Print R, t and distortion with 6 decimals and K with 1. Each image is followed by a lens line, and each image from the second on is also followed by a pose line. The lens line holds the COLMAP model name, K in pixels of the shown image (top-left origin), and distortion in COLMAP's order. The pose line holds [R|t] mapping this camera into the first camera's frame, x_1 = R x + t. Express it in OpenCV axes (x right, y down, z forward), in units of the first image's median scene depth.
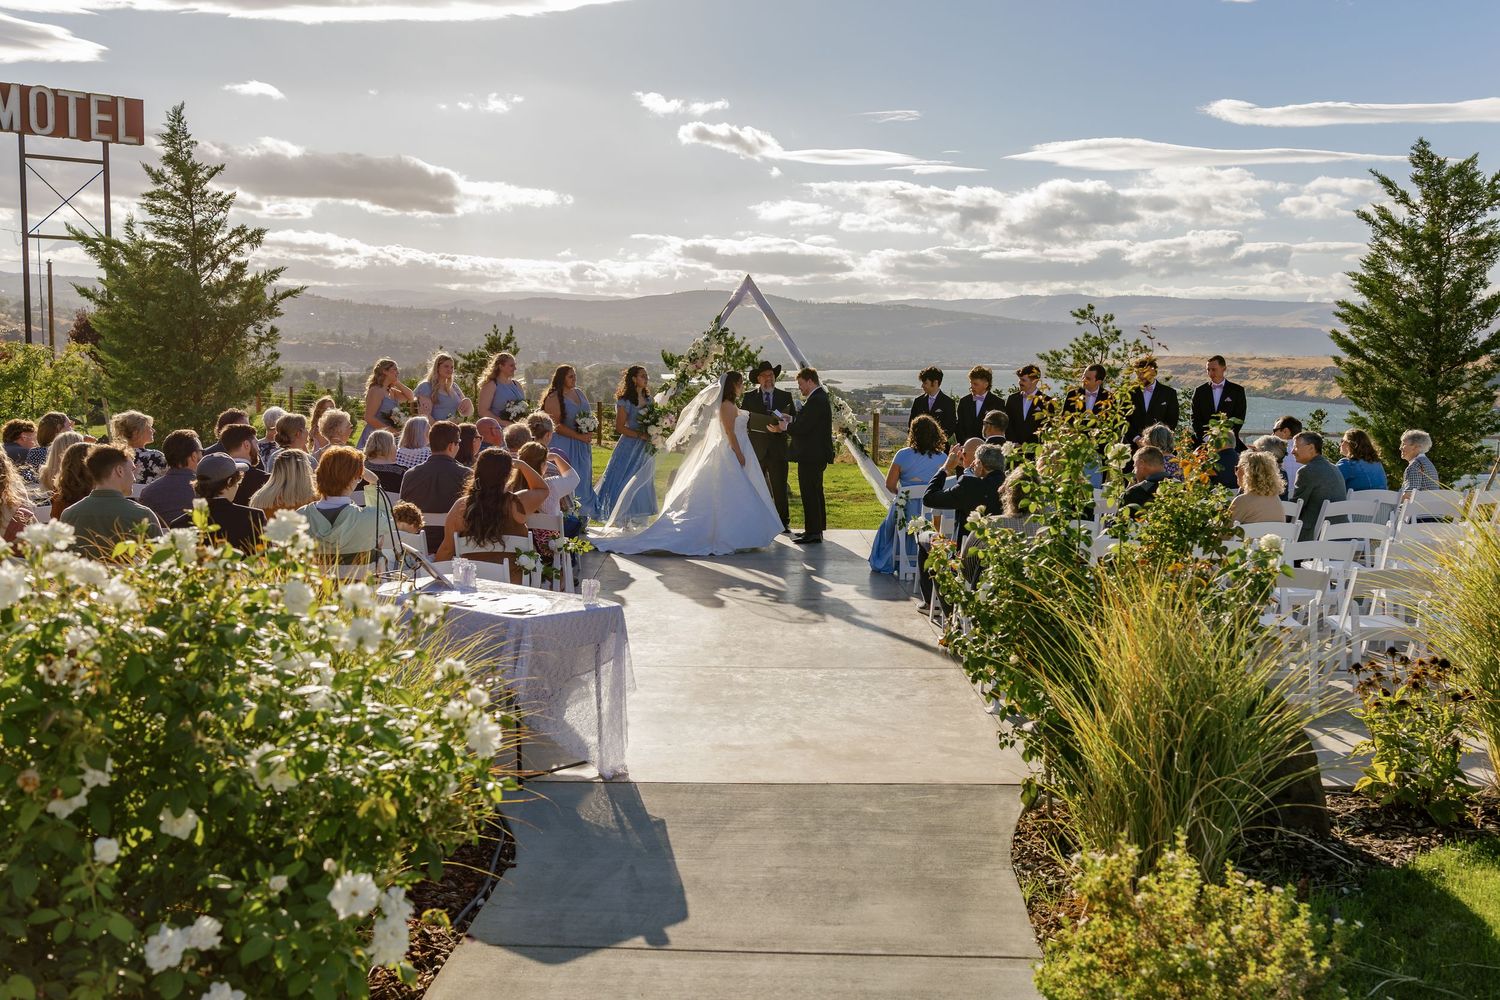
lens RADIAL K [[1489.5, 0, 747.4], [0, 1489.5, 497.1], [0, 0, 1]] dist [-0.114456, 0.000000]
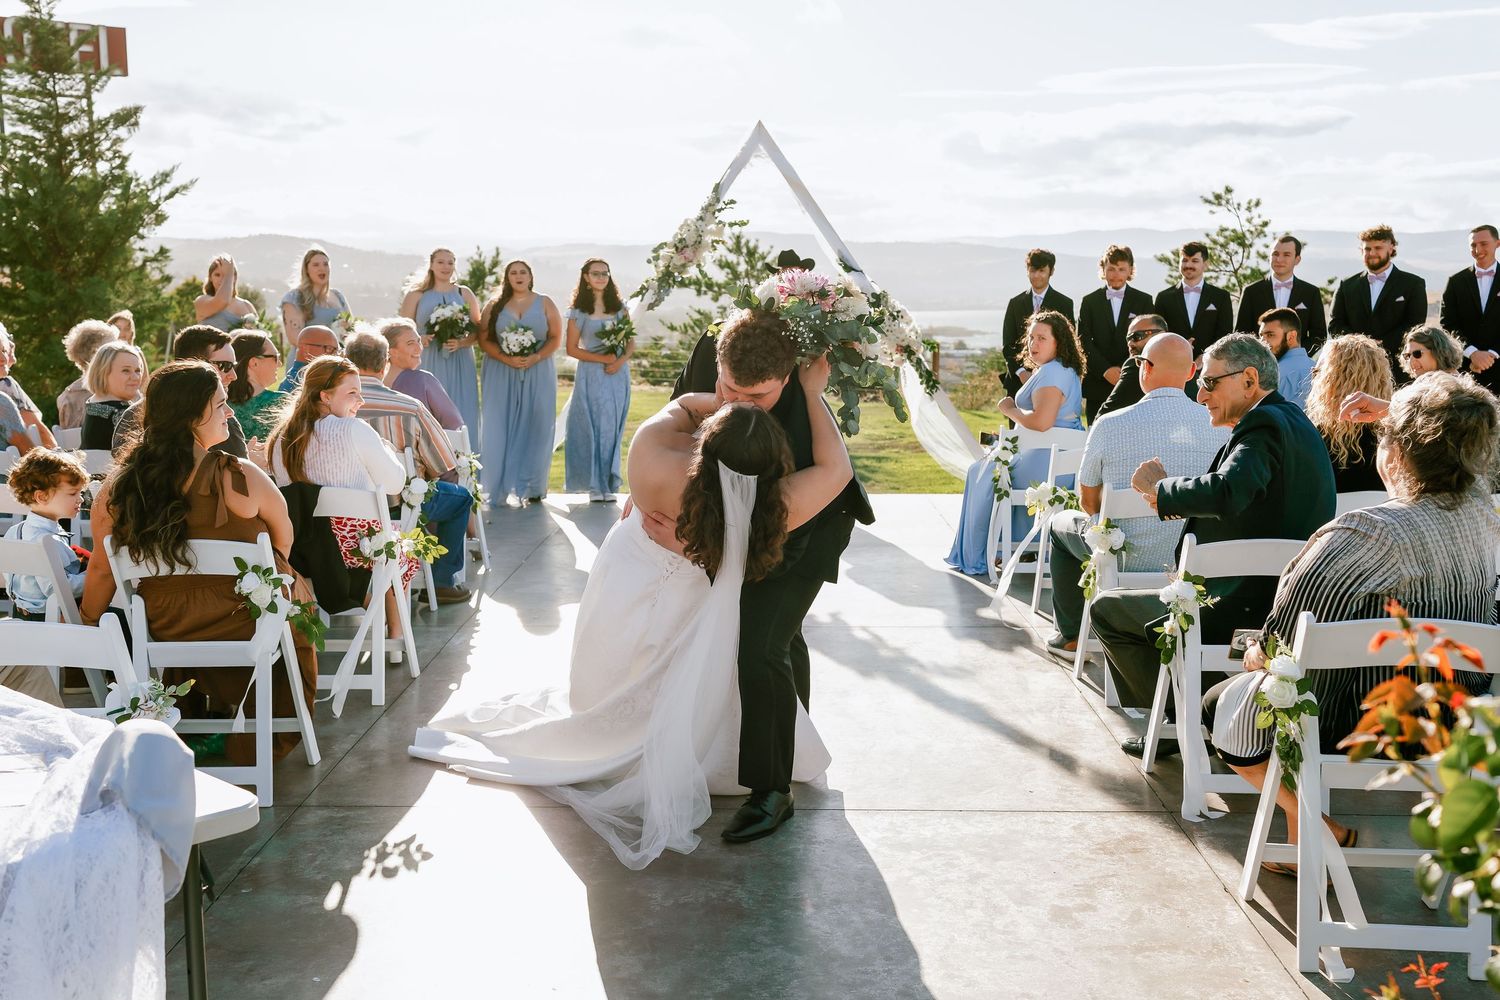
lens RADIAL K [[1489.5, 0, 741.3], [0, 1489.5, 502.3], [0, 0, 1]] dist [-0.114456, 0.000000]
pose [[0.999289, -0.009760, -0.036410, 0.011462], [0.011141, 0.999219, 0.037920, -0.001507], [0.036011, -0.038299, 0.998617, 0.246105]]
